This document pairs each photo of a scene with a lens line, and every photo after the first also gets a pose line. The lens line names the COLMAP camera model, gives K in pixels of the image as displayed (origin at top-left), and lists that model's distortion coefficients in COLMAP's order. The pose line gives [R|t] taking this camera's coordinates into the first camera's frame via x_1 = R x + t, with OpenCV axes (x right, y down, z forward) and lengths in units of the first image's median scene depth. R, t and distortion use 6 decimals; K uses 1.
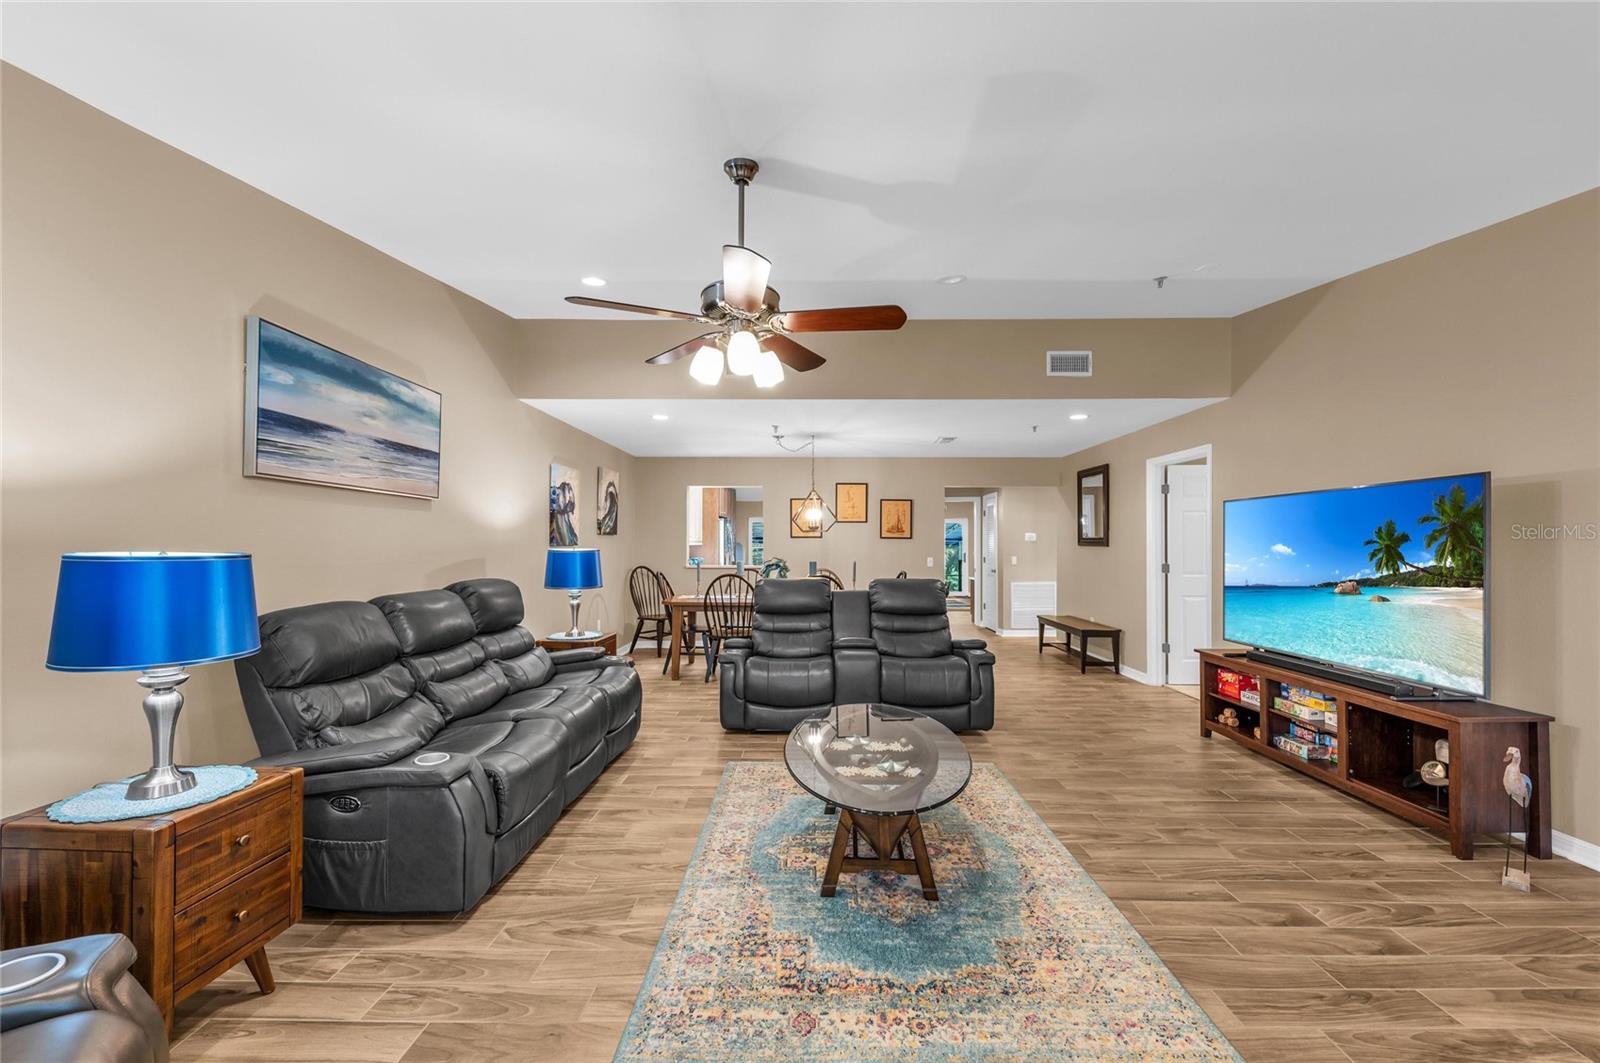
lens RADIAL K [[635.6, 0, 810.2], [0, 635.6, 546.7], [0, 0, 1]] dist [0.019744, -0.009385]
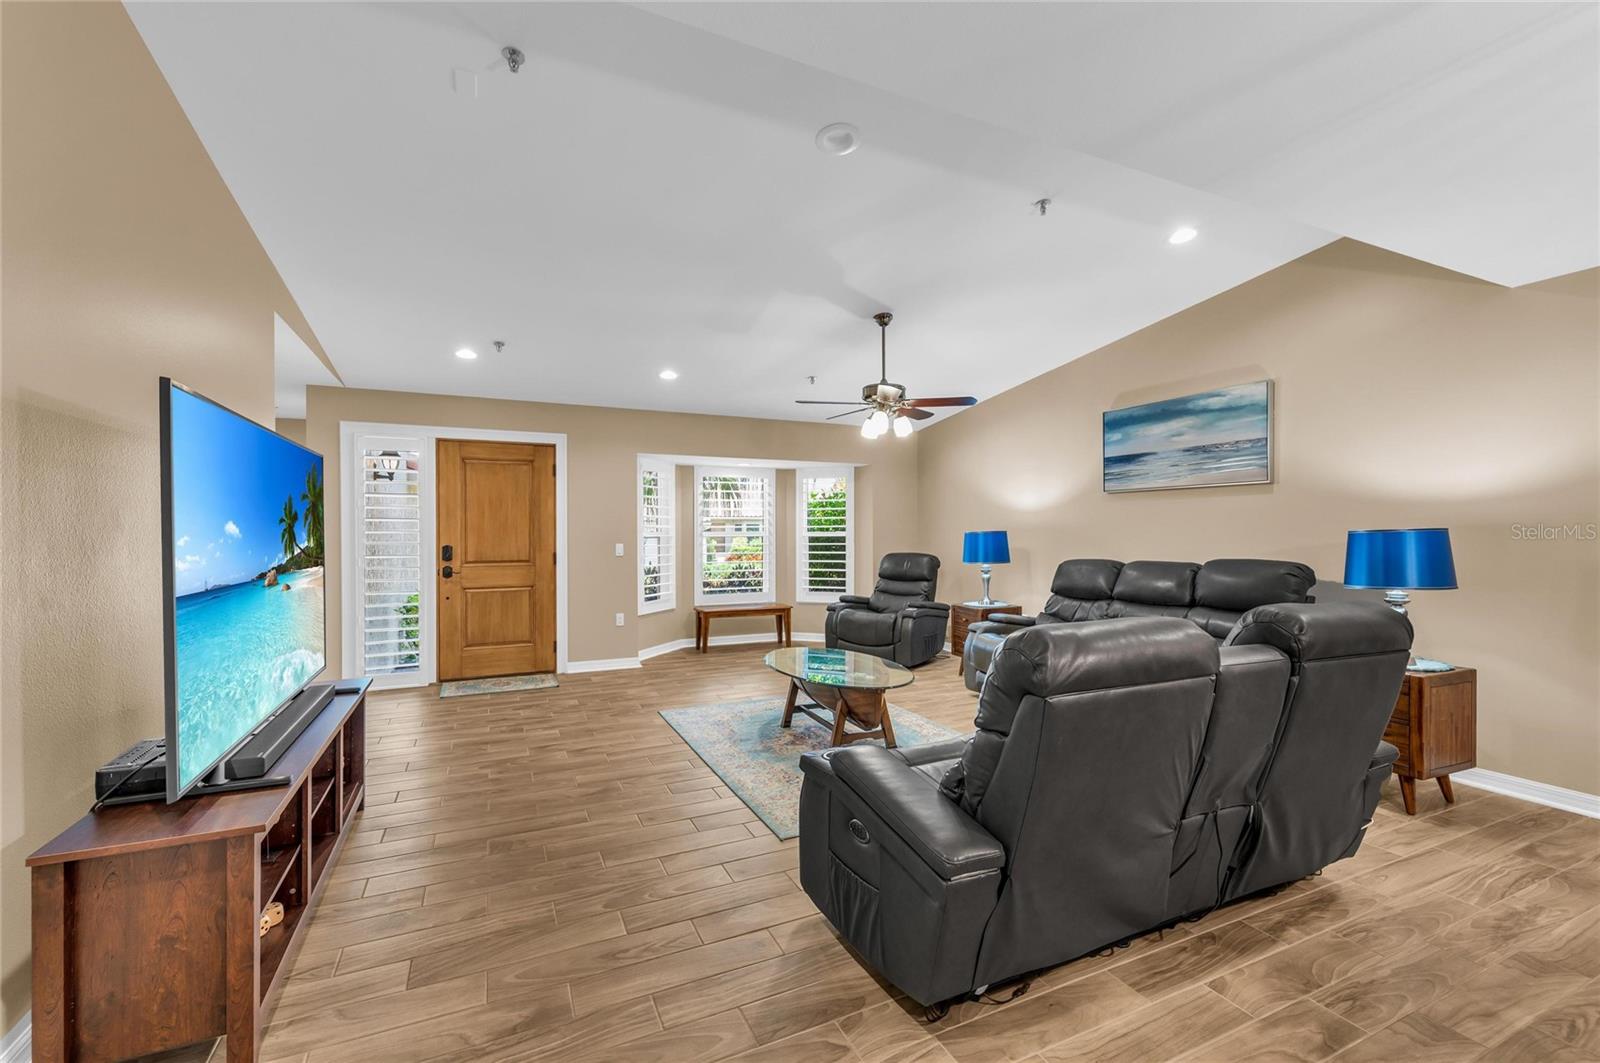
lens RADIAL K [[675.4, 0, 800.0], [0, 675.4, 531.5], [0, 0, 1]] dist [-0.002514, -0.000608]
pose [[-0.907525, -0.000013, -0.419997, 0.754893], [0.000904, 0.999998, -0.001984, 0.011601], [0.419996, -0.002181, -0.907523, 2.186616]]
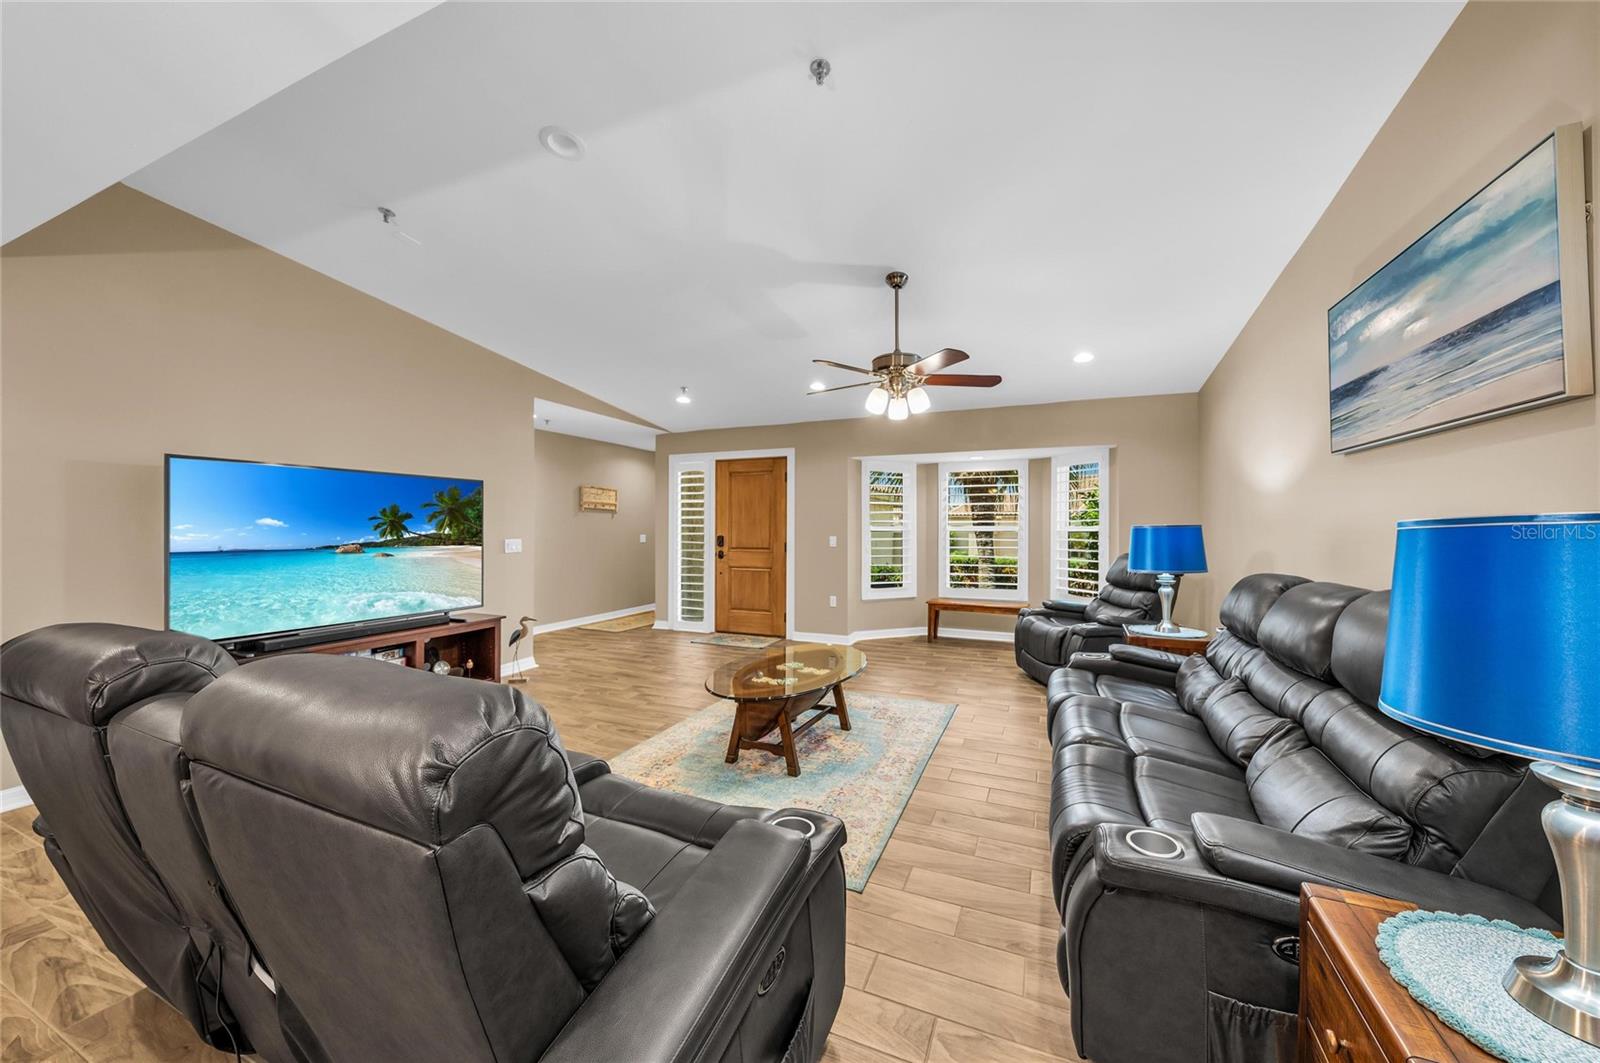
lens RADIAL K [[561.1, 0, 807.9], [0, 561.1, 523.9], [0, 0, 1]] dist [0.000245, 0.000015]
pose [[-0.920954, 0.000651, 0.389671, -0.368460], [-0.001542, 0.999985, -0.005314, 0.010992], [-0.389669, -0.005495, -0.920939, 1.948143]]
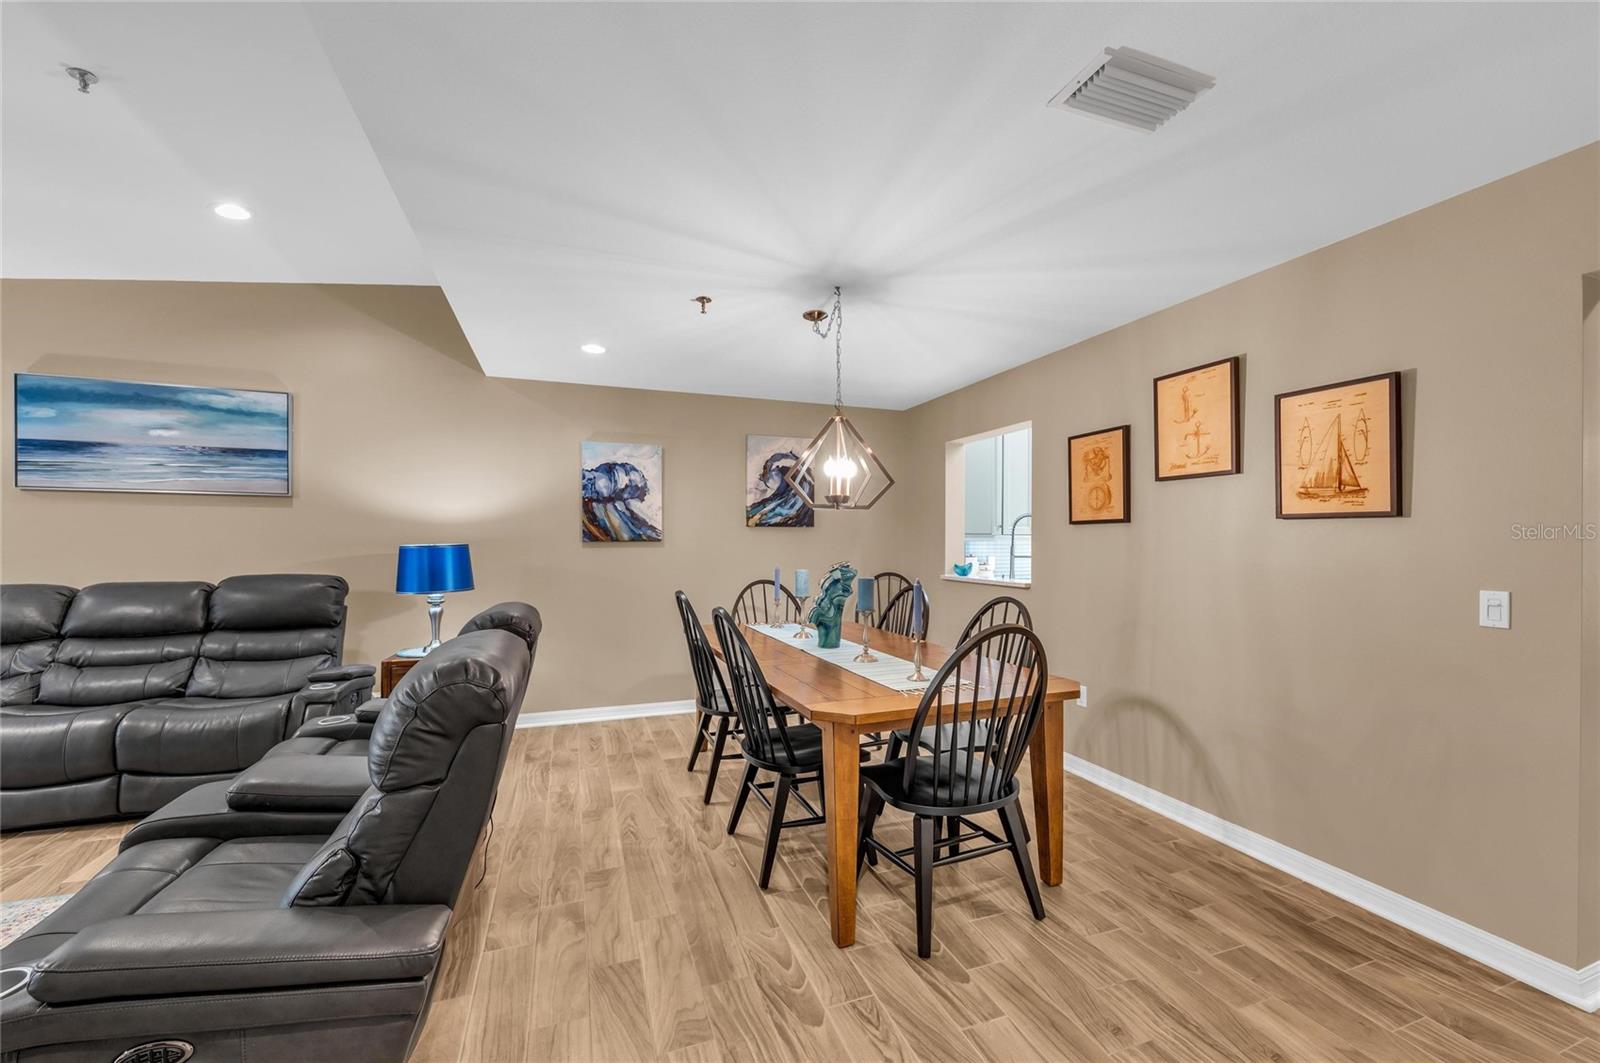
lens RADIAL K [[635.6, 0, 810.2], [0, 635.6, 546.7], [0, 0, 1]] dist [0.019744, -0.009385]
pose [[0.348327, 0.006799, -0.937349, 0.899624], [-0.004257, 0.999975, 0.005671, -0.000054], [0.937364, 0.002015, 0.348347, 1.861295]]
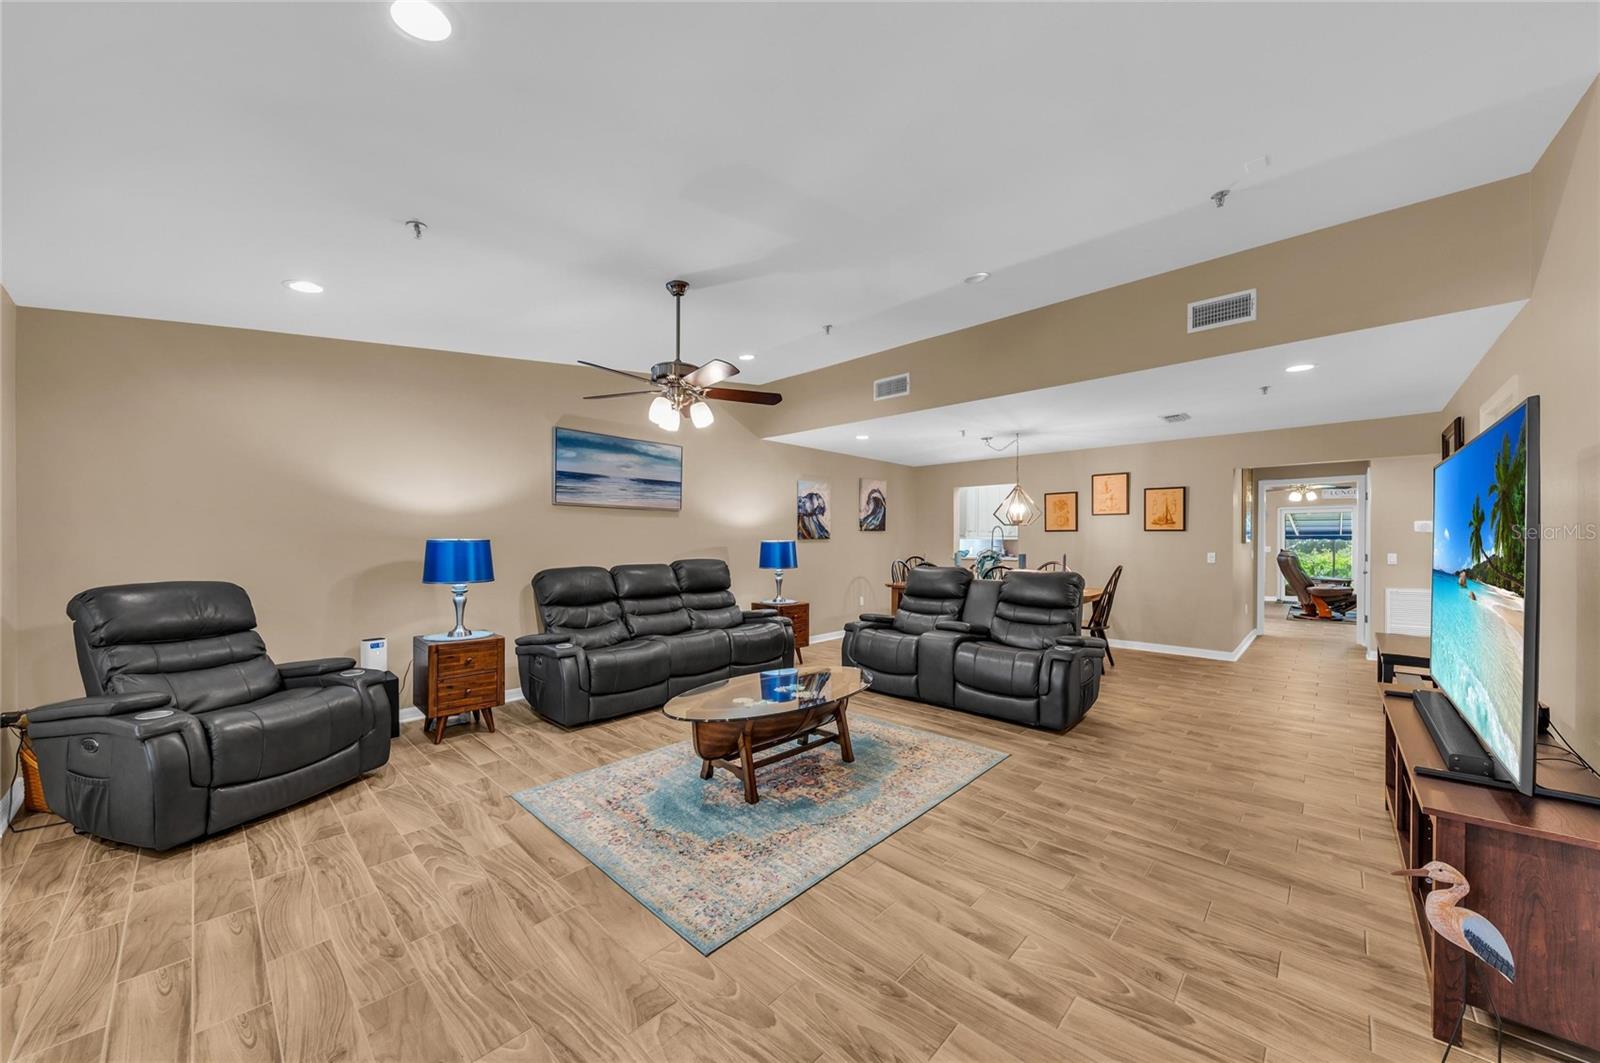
lens RADIAL K [[566.7, 0, 807.1], [0, 566.7, 552.8], [0, 0, 1]] dist [0.011535, -0.006268]
pose [[0.734082, 0.013307, -0.678931, 0.857529], [-0.001177, 0.999831, 0.018323, 0.011221], [0.679060, -0.012652, 0.733973, 0.180723]]
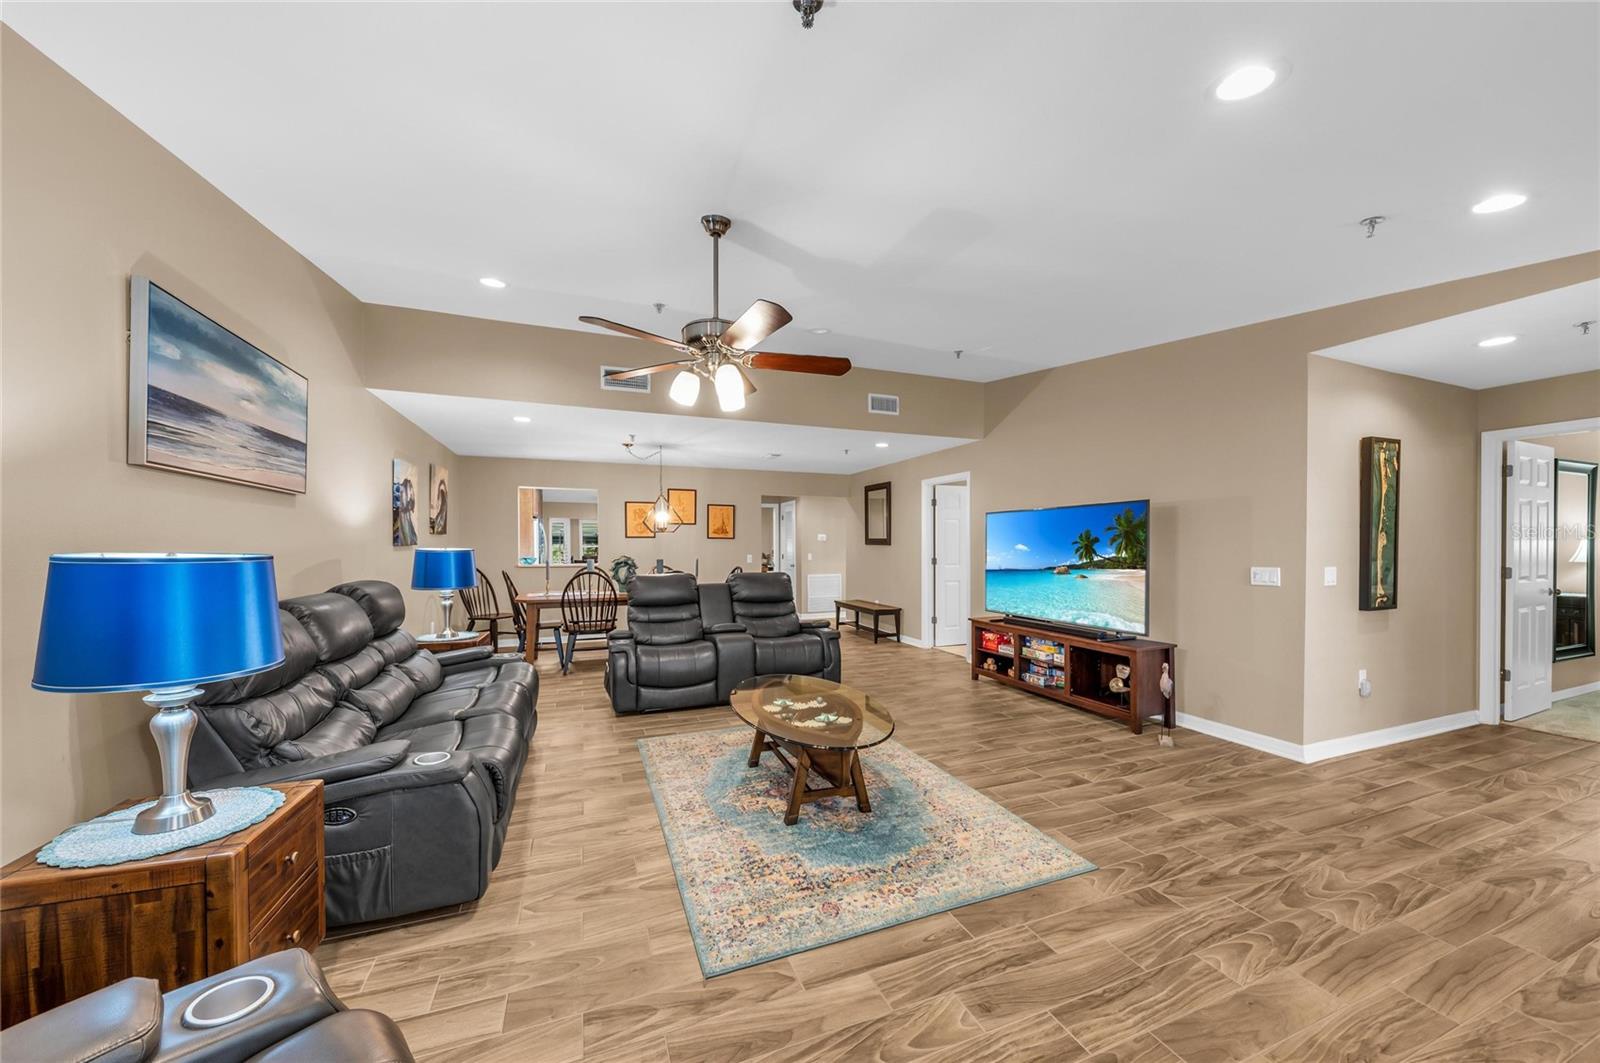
lens RADIAL K [[566.7, 0, 807.1], [0, 566.7, 552.8], [0, 0, 1]] dist [0.011535, -0.006268]
pose [[0.927992, -0.007033, 0.372534, -0.287090], [0.002382, 0.999913, 0.012944, -0.000027], [-0.372593, -0.011124, 0.927928, -0.031644]]
